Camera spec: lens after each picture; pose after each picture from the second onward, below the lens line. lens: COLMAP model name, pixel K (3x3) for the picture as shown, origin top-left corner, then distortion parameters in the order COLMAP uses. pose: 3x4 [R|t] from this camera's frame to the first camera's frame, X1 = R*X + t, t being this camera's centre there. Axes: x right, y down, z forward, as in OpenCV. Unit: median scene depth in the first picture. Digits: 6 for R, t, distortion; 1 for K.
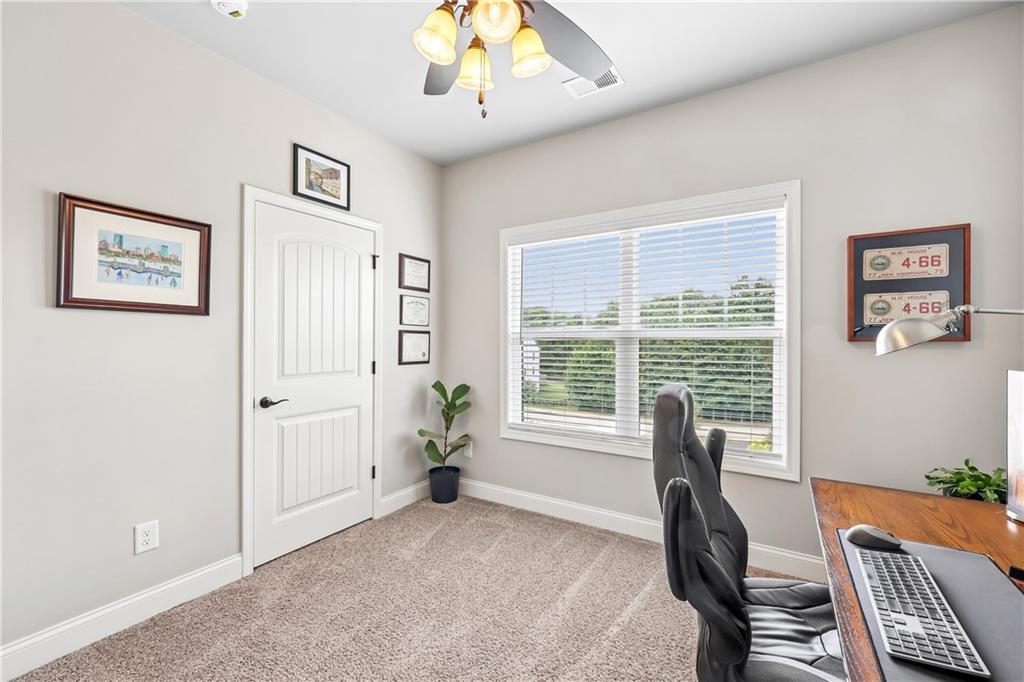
lens RADIAL K [[427.2, 0, 506.3], [0, 427.2, 342.9], [0, 0, 1]] dist [0.000035, -0.000133]
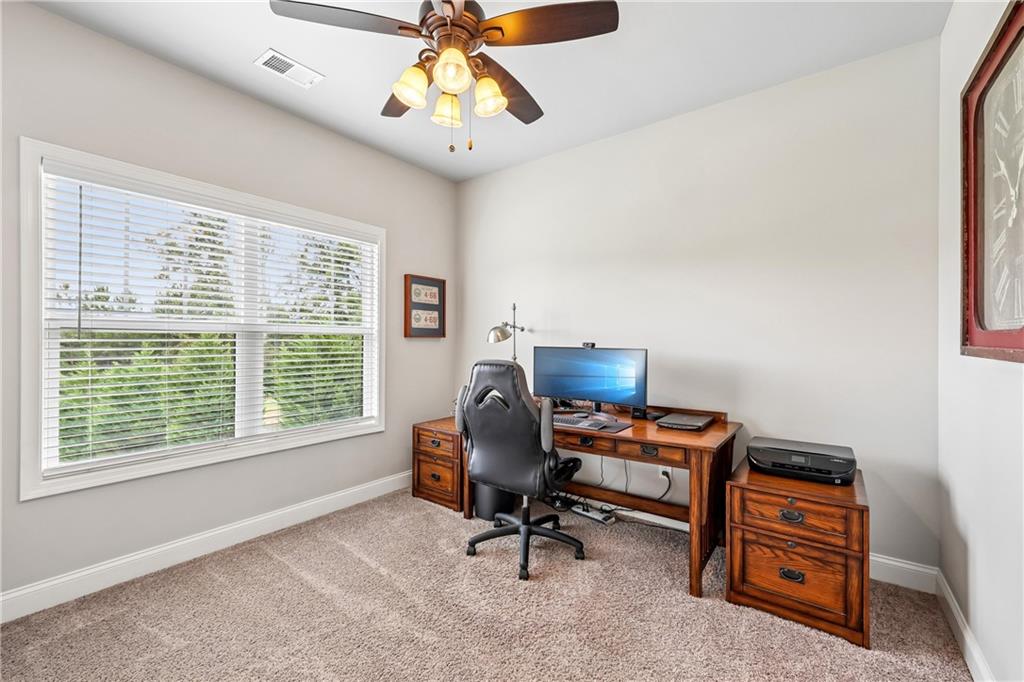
lens RADIAL K [[427.2, 0, 506.3], [0, 427.2, 342.9], [0, 0, 1]] dist [0.000035, -0.000133]
pose [[0.079467, -0.007205, 0.996811, -0.720411], [-0.004088, 0.999963, 0.007554, 0.003967], [-0.996829, -0.004675, 0.079435, 0.421164]]
